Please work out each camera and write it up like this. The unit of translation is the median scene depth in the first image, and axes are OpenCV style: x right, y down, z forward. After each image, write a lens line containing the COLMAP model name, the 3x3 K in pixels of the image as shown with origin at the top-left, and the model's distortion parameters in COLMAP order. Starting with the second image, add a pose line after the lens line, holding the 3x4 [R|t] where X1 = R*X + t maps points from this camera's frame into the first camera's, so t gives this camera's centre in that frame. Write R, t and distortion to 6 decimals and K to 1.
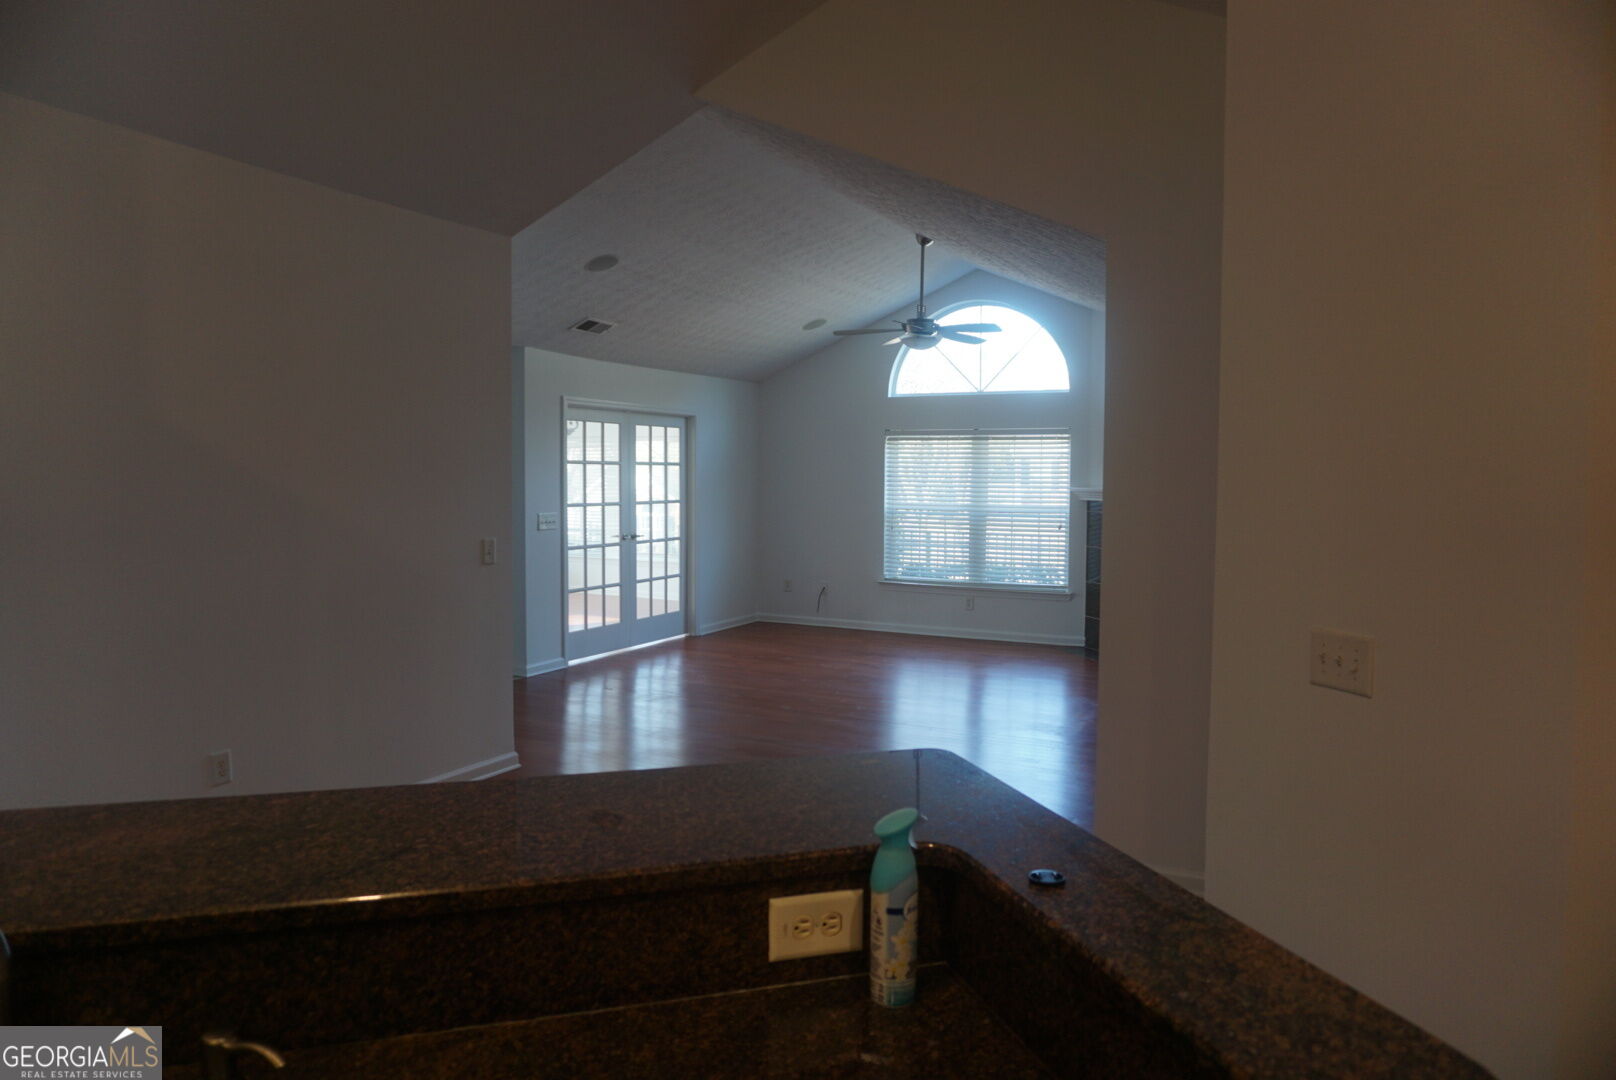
lens RADIAL K [[1080.5, 0, 806.1], [0, 1080.5, 533.5], [0, 0, 1]] dist [-0.032921, 0.000110]
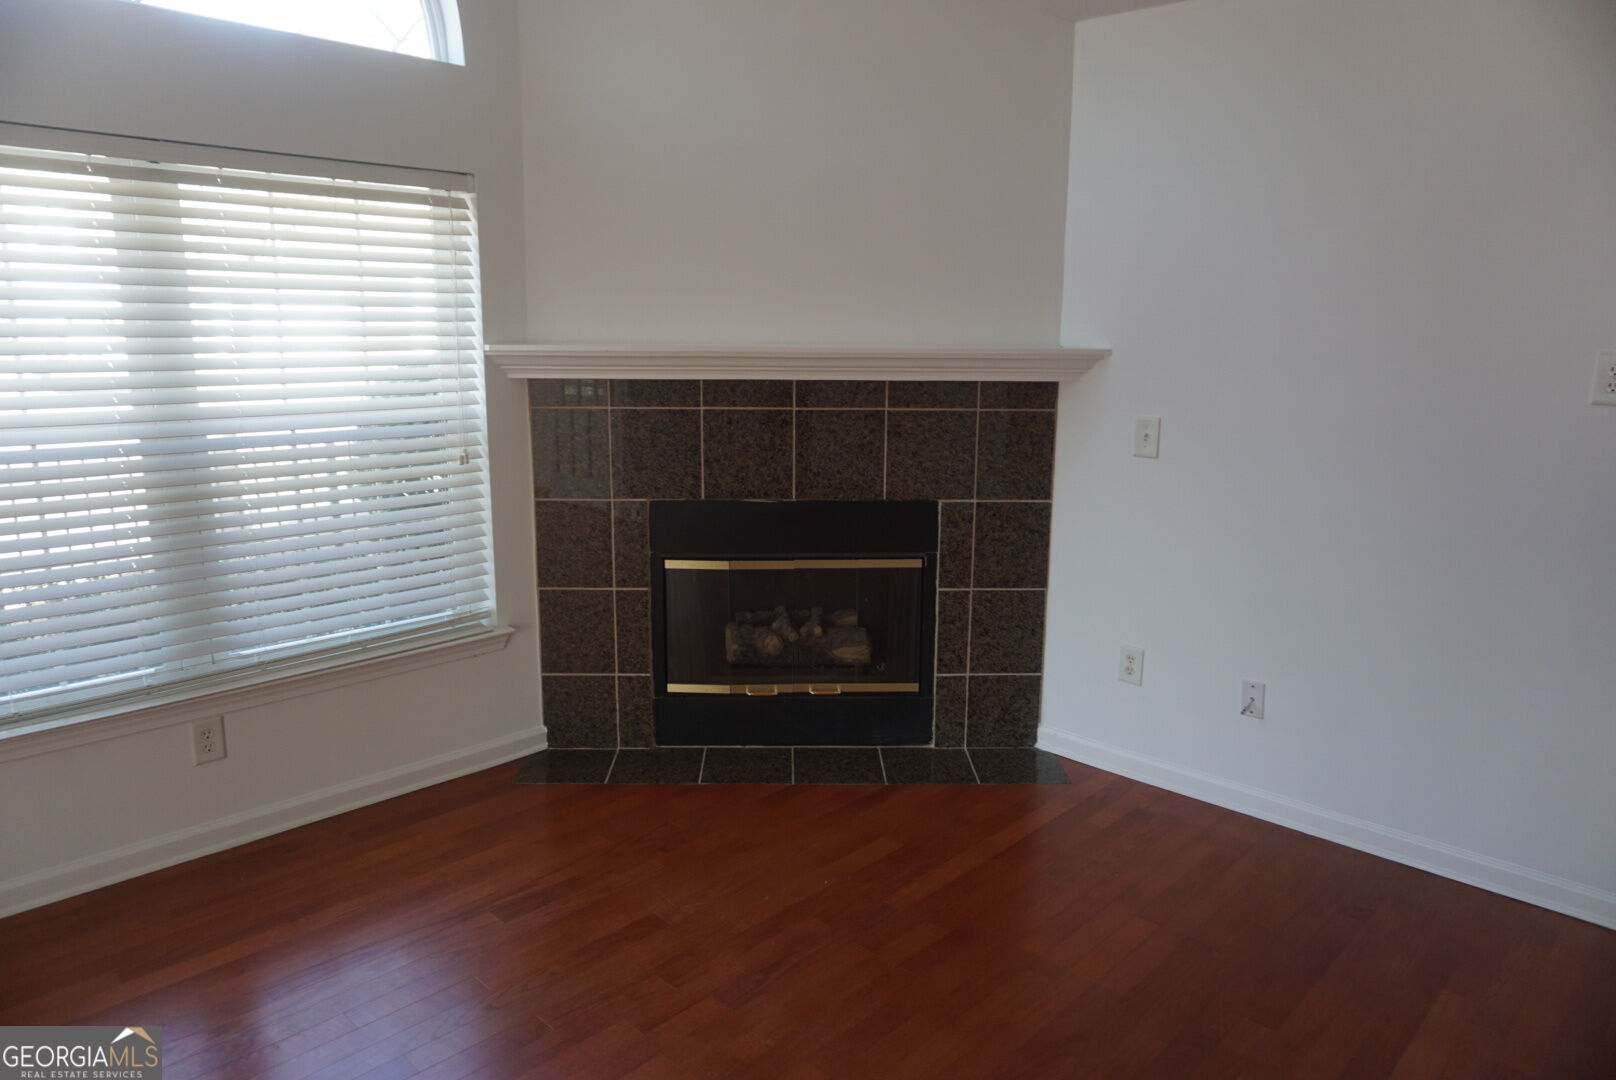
lens RADIAL K [[1117.0, 0, 804.9], [0, 1117.0, 550.0], [0, 0, 1]] dist [-0.034355, -0.000105]
pose [[0.278222, -0.191780, 0.941176, -0.091493], [0.044376, 0.981385, 0.186855, -0.041279], [-0.959491, -0.010222, 0.281553, 0.812052]]
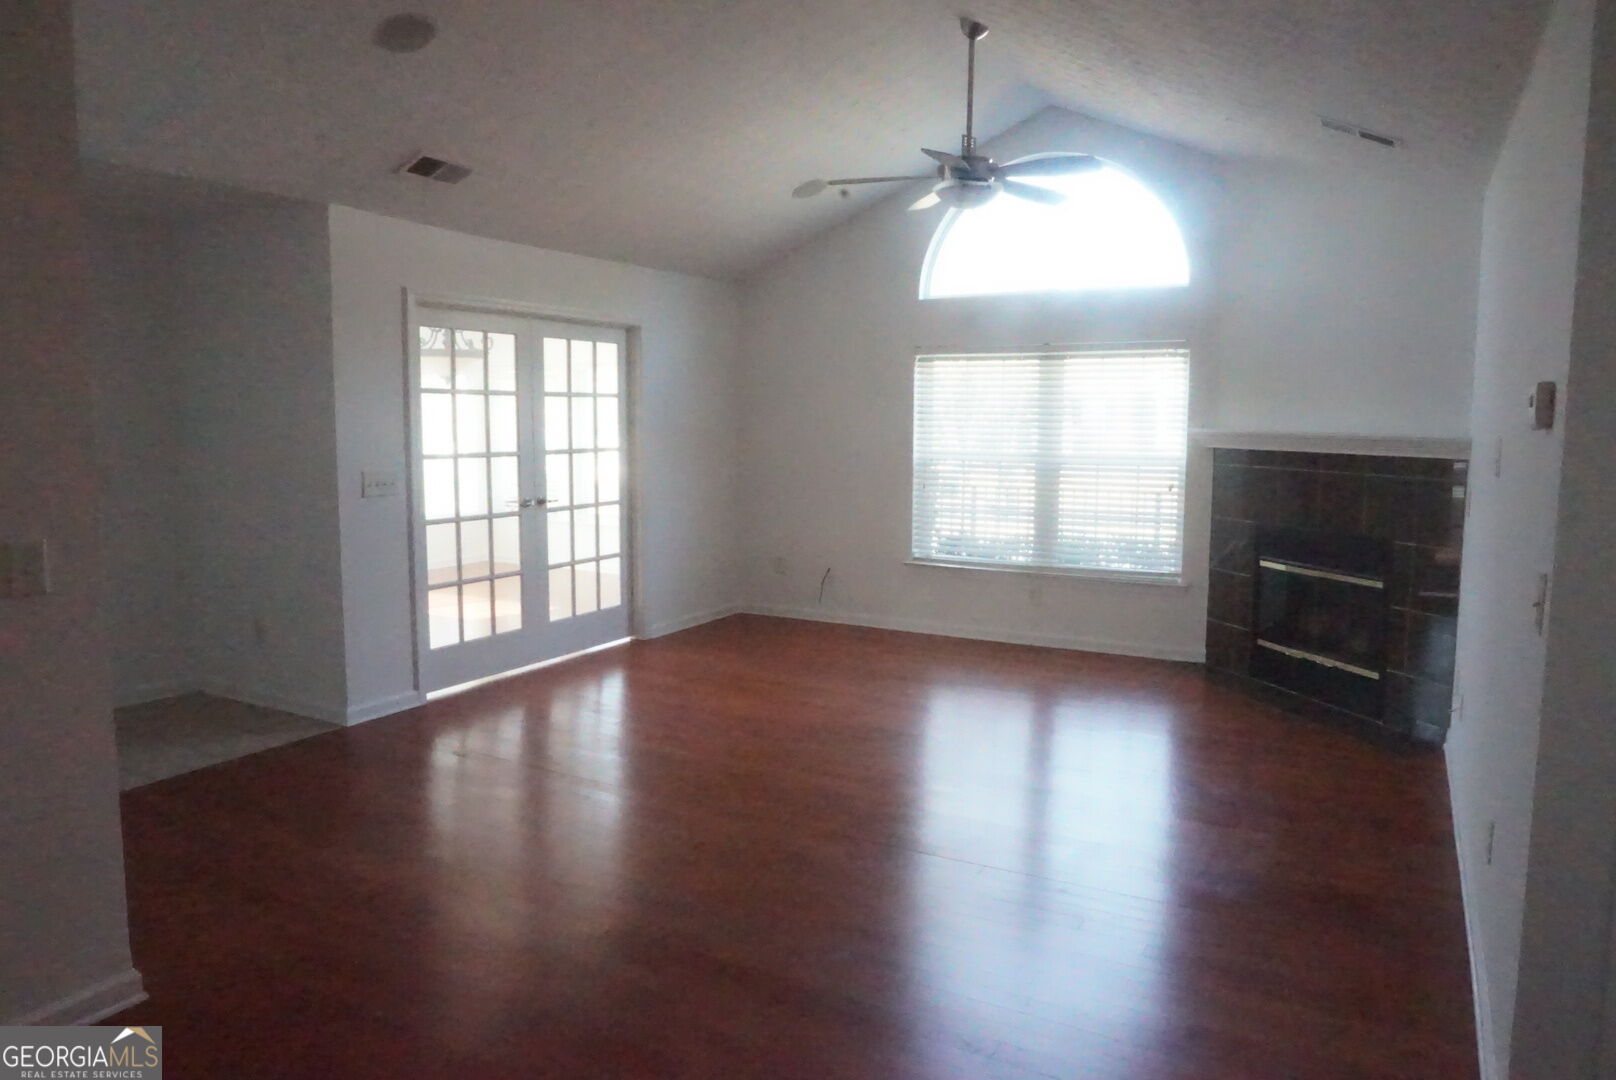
lens RADIAL K [[1080.5, 0, 806.1], [0, 1080.5, 533.5], [0, 0, 1]] dist [-0.032921, 0.000110]
pose [[0.999273, 0.001713, -0.038088, 0.032777], [0.000280, 0.998633, 0.052265, -0.012643], [0.038125, -0.052238, 0.997907, 0.323124]]
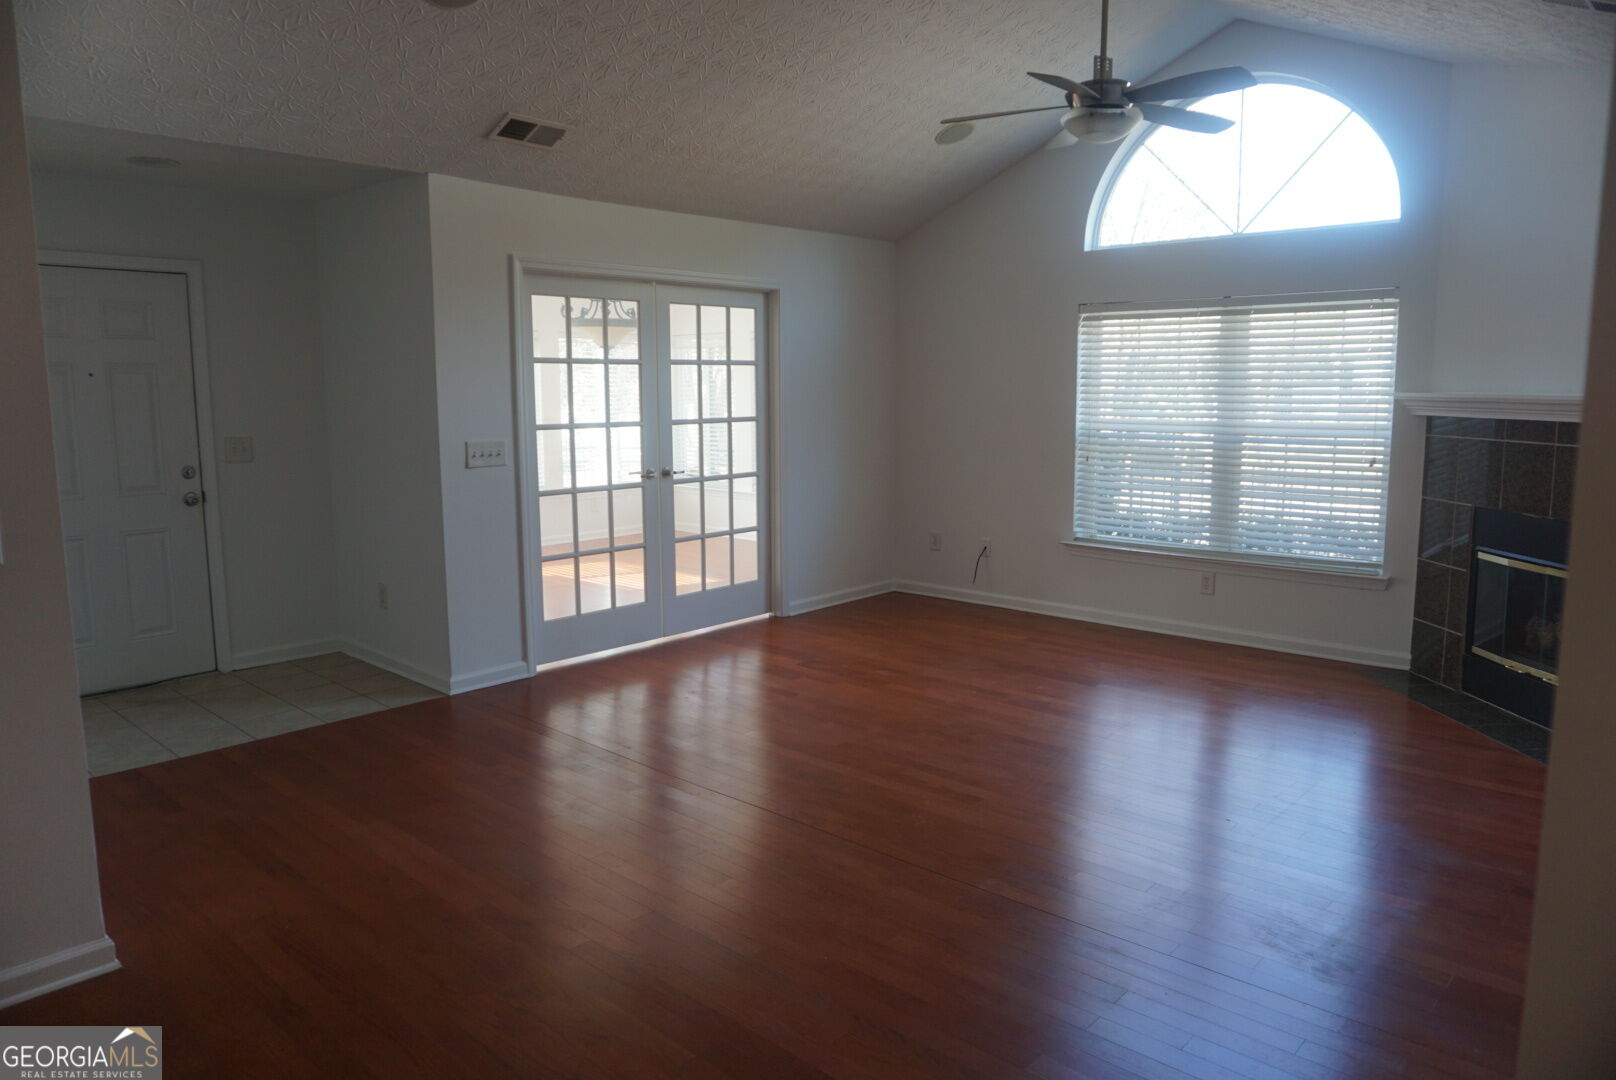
lens RADIAL K [[1080.5, 0, 806.1], [0, 1080.5, 533.5], [0, 0, 1]] dist [-0.032921, 0.000110]
pose [[0.963785, 0.023804, -0.265616, 0.099432], [-0.002289, 0.996710, 0.081017, -0.014134], [0.266670, -0.077475, 0.960669, 0.377960]]
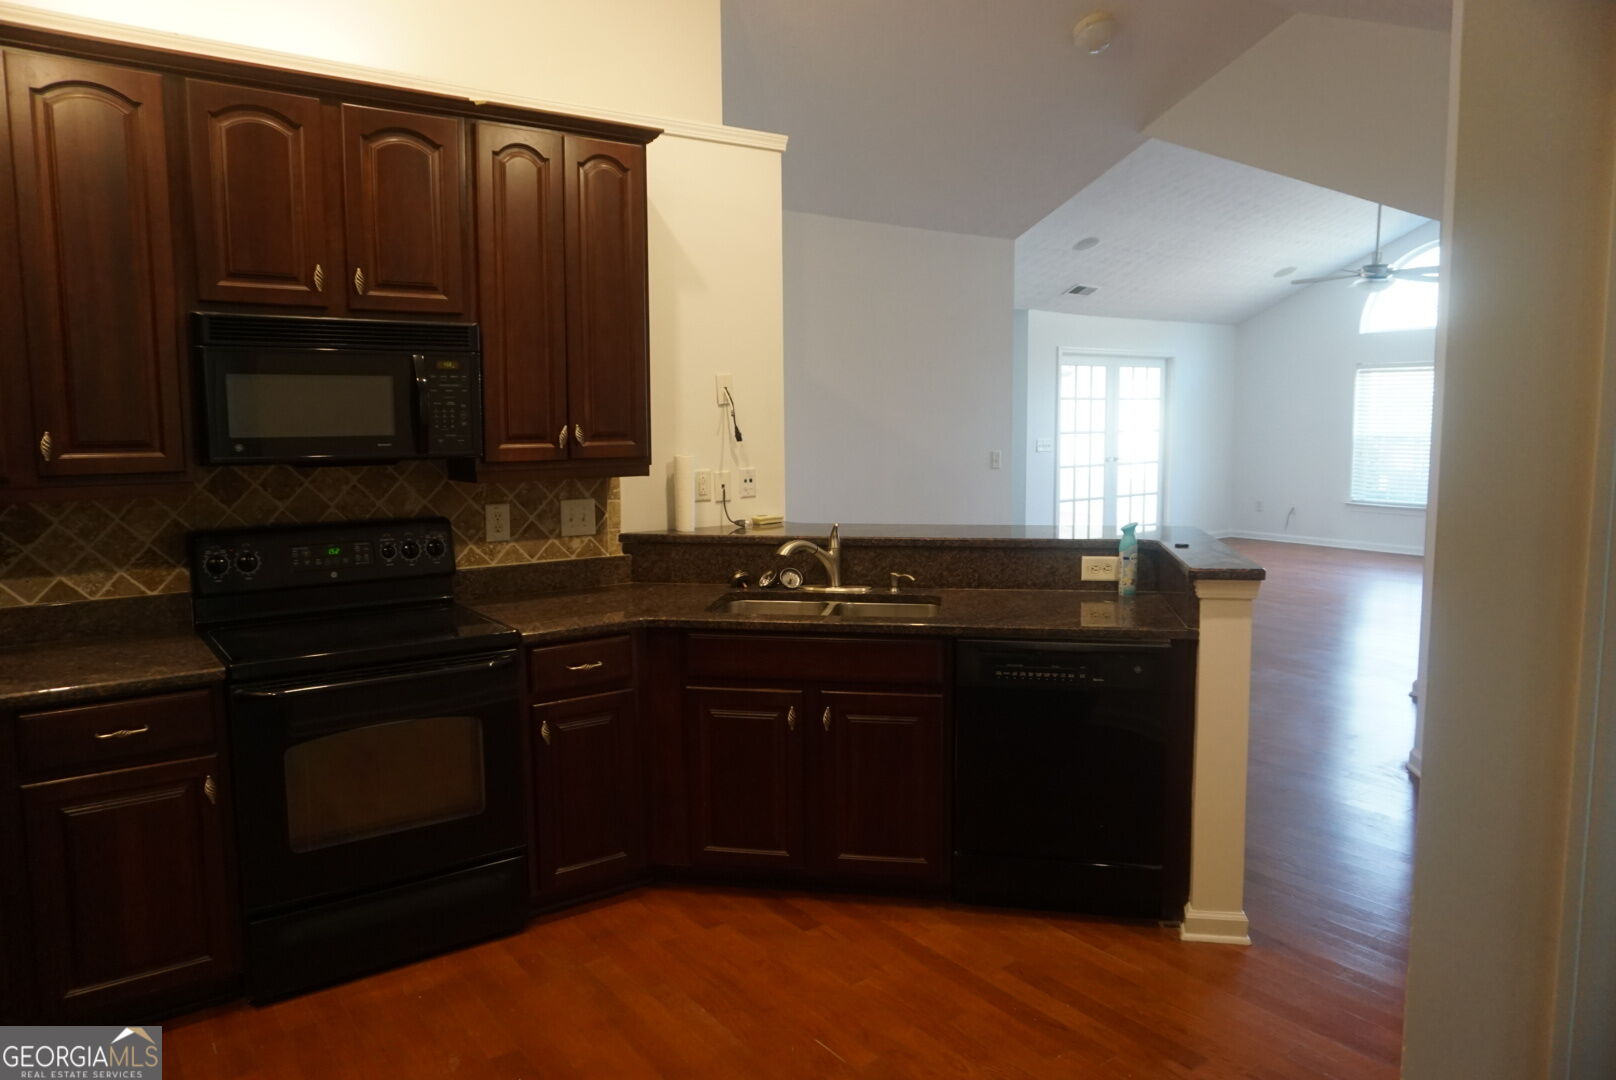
lens RADIAL K [[1080.5, 0, 806.1], [0, 1080.5, 533.5], [0, 0, 1]] dist [-0.032921, 0.000110]
pose [[0.890714, 0.035032, -0.453212, 0.081970], [-0.010354, 0.998331, 0.056818, 0.020844], [0.454446, -0.045916, 0.889590, -0.242083]]
